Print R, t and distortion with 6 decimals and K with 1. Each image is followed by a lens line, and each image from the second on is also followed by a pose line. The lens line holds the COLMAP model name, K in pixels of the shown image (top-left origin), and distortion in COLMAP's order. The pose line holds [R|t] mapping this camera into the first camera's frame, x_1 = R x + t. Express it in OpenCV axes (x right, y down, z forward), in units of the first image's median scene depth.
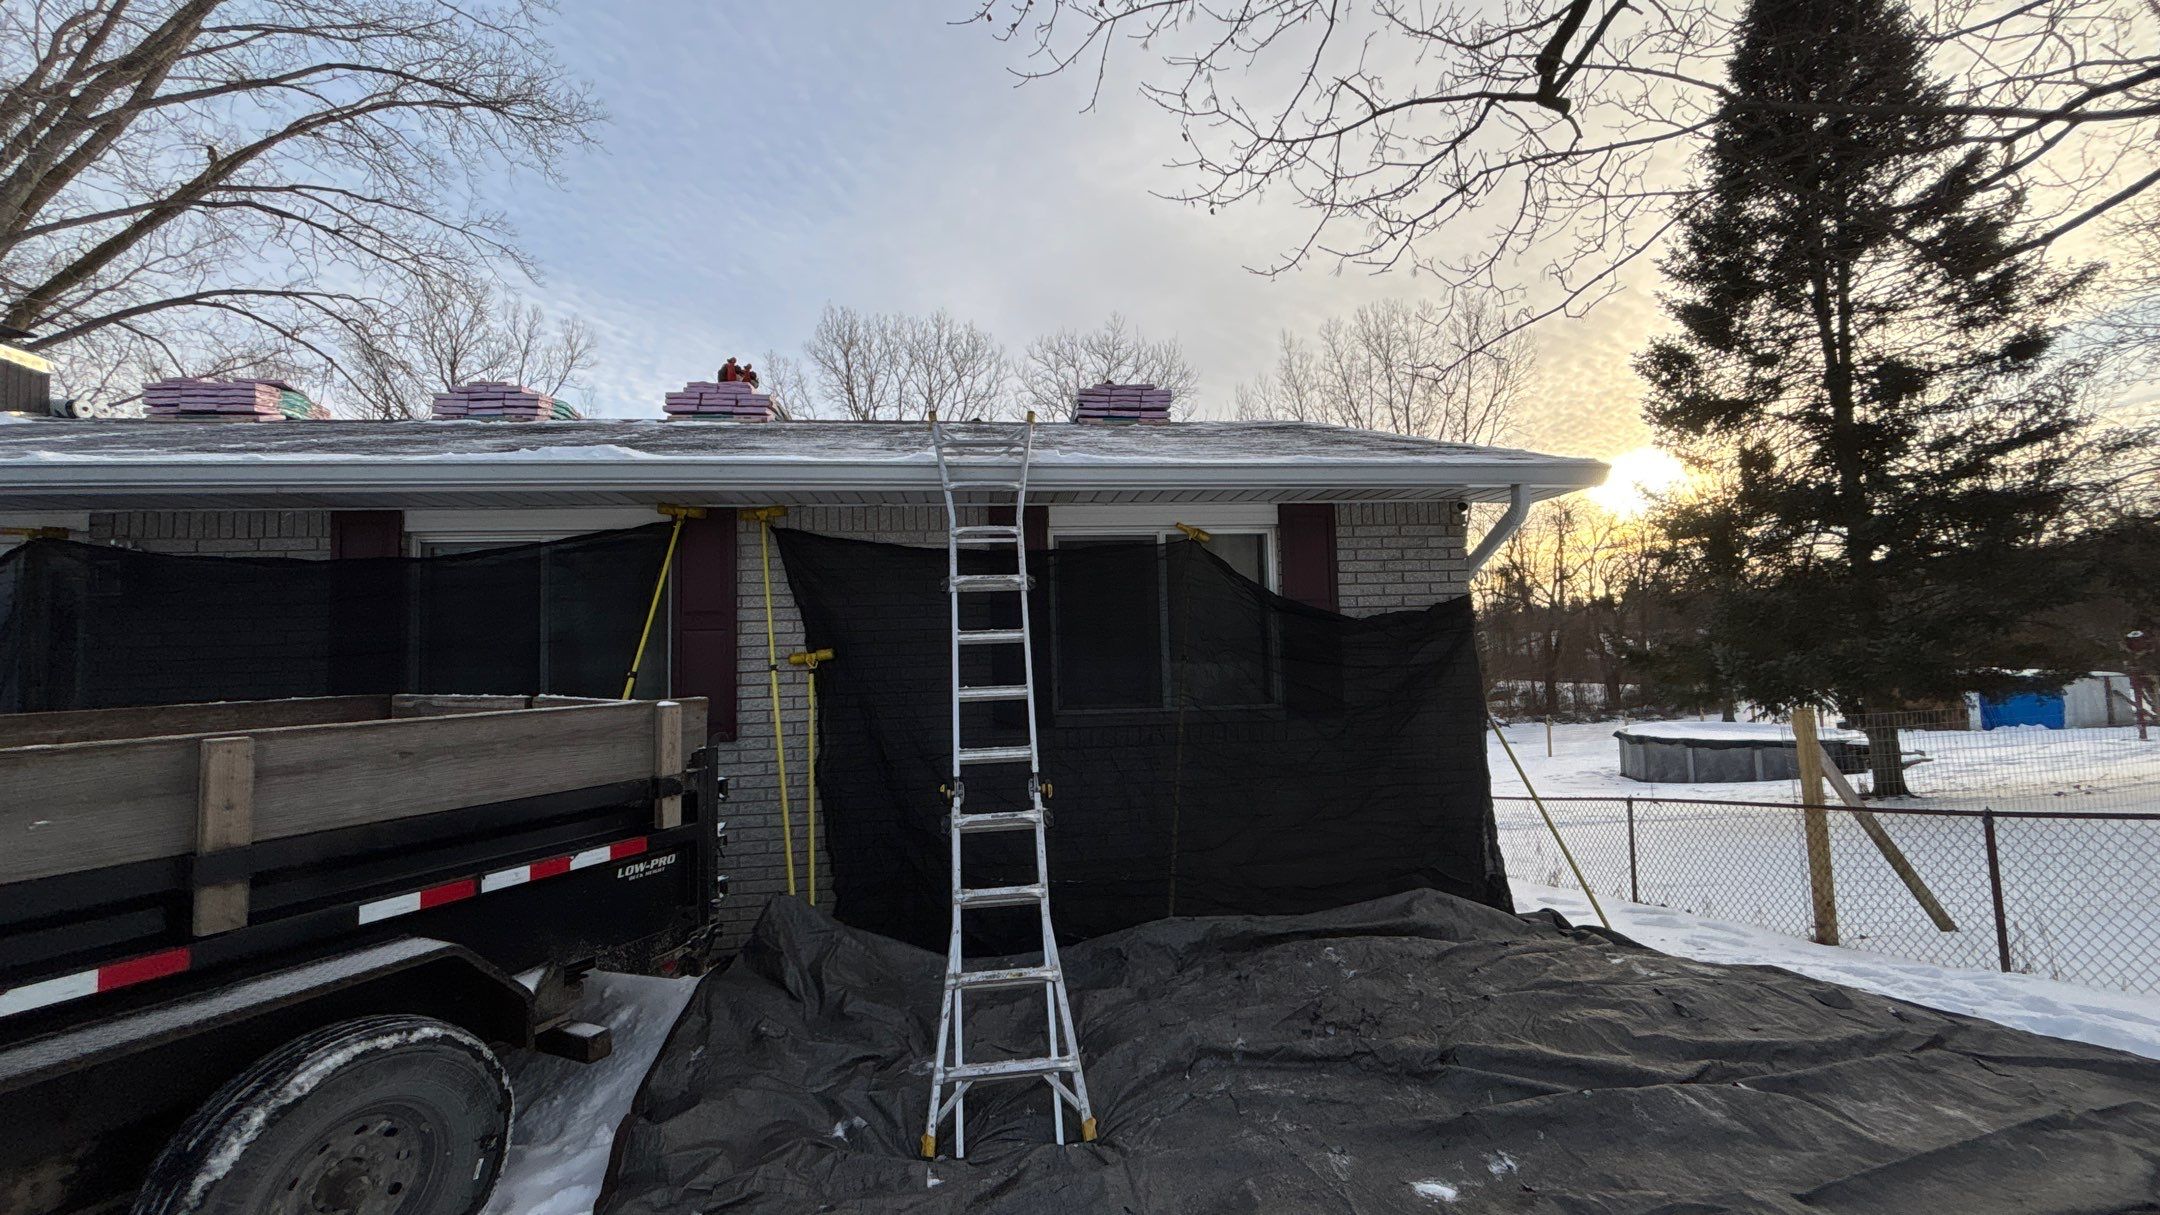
lens RADIAL K [[865.4, 0, 1085.0], [0, 865.4, 607.2], [0, 0, 1]] dist [-0.000786, 0.000089]
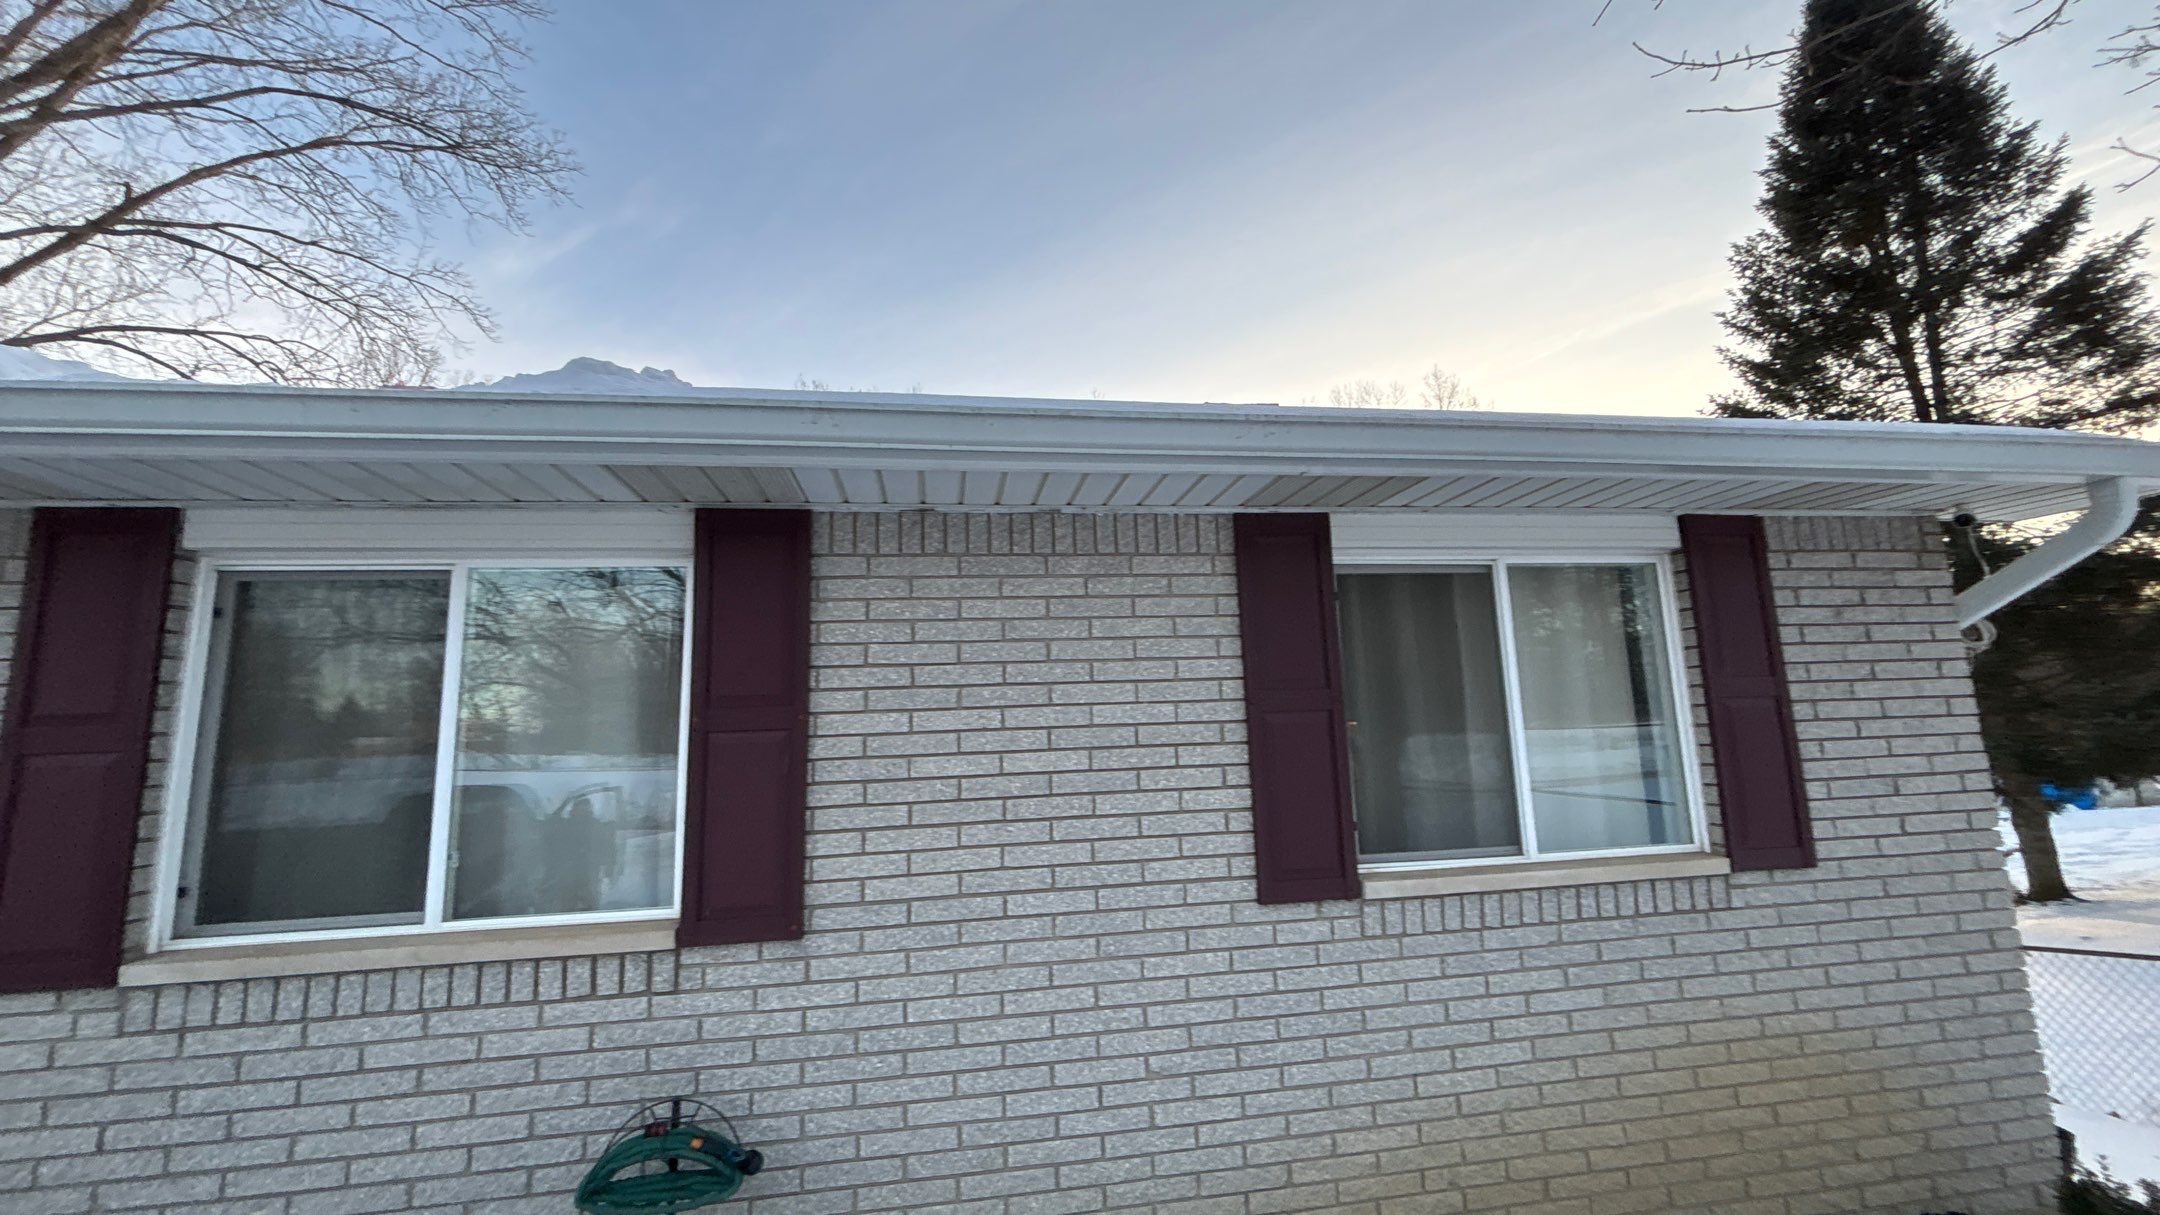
lens RADIAL K [[865.4, 0, 1080.7], [0, 865.4, 600.8], [0, 0, 1]] dist [-0.000786, 0.000089]
pose [[0.998912, -0.002269, 0.046571, -0.083916], [0.007080, 0.994616, -0.103390, 0.001076], [-0.046086, 0.103607, 0.993550, 0.143743]]
